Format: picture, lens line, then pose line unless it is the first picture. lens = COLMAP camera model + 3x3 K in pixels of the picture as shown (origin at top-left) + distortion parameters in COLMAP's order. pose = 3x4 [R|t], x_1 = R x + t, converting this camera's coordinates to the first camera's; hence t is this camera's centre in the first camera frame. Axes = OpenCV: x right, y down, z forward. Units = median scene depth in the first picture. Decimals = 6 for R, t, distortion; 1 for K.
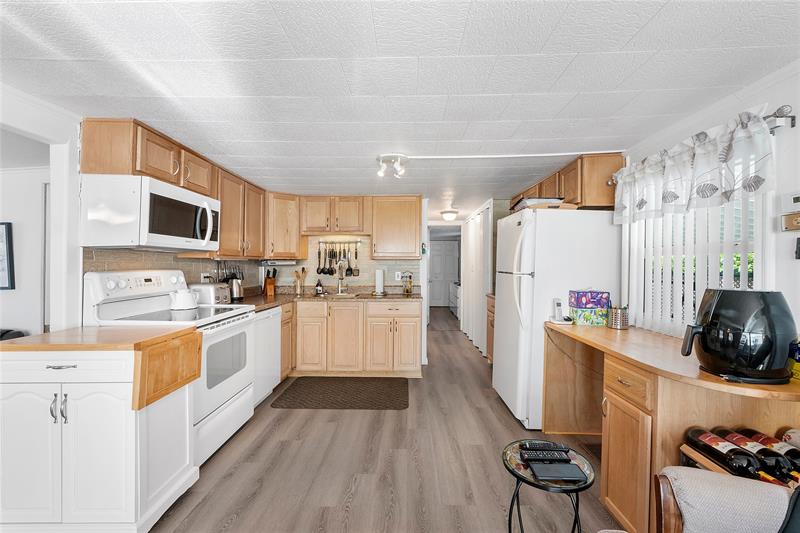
lens RADIAL K [[342.4, 0, 399.4], [0, 342.4, 266.5], [0, 0, 1]] dist [-0.004848, -0.000503]
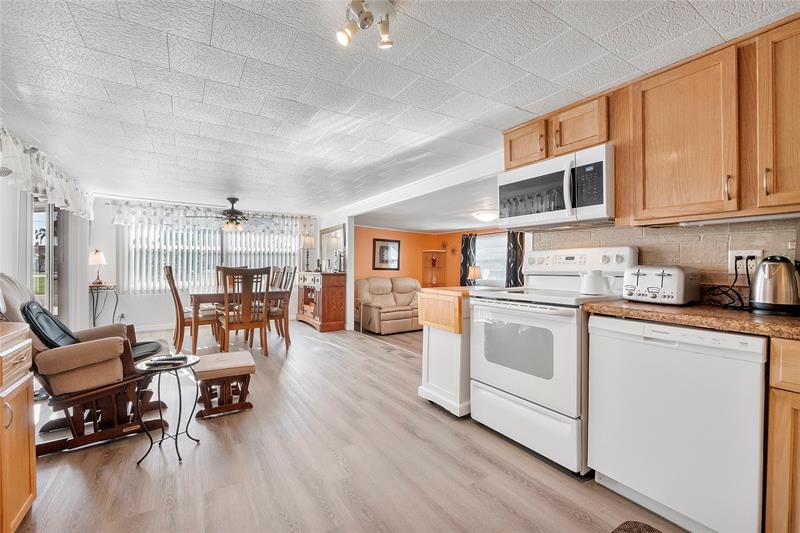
lens RADIAL K [[342.4, 0, 399.9], [0, 342.4, 263.4], [0, 0, 1]] dist [-0.004848, -0.000503]
pose [[-0.831533, -0.008833, -0.555405, 0.226001], [-0.007410, 0.999961, -0.004809, 0.063887], [0.555426, 0.000117, -0.831566, 1.564252]]
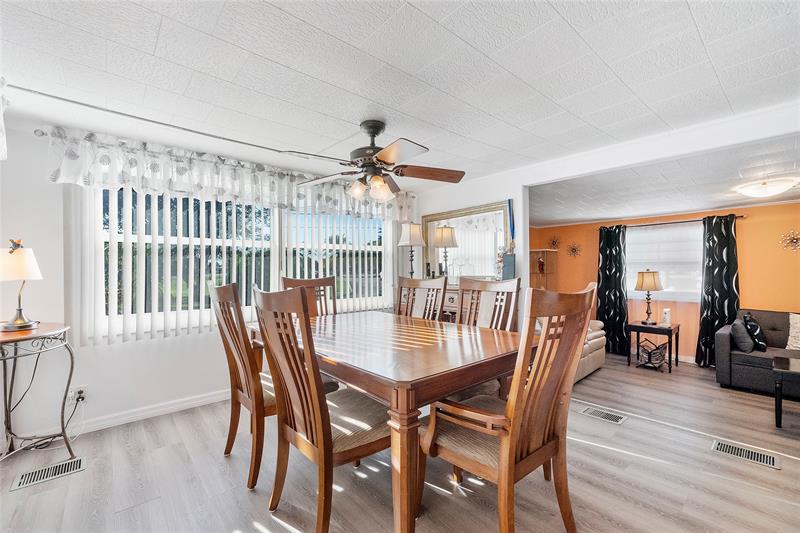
lens RADIAL K [[342.4, 0, 396.8], [0, 342.4, 267.3], [0, 0, 1]] dist [-0.004848, -0.000503]
pose [[-0.750079, -0.000130, -0.661348, 0.321132], [0.001085, 0.999998, -0.001427, 0.055918], [0.661347, -0.001788, -0.750078, 0.935994]]
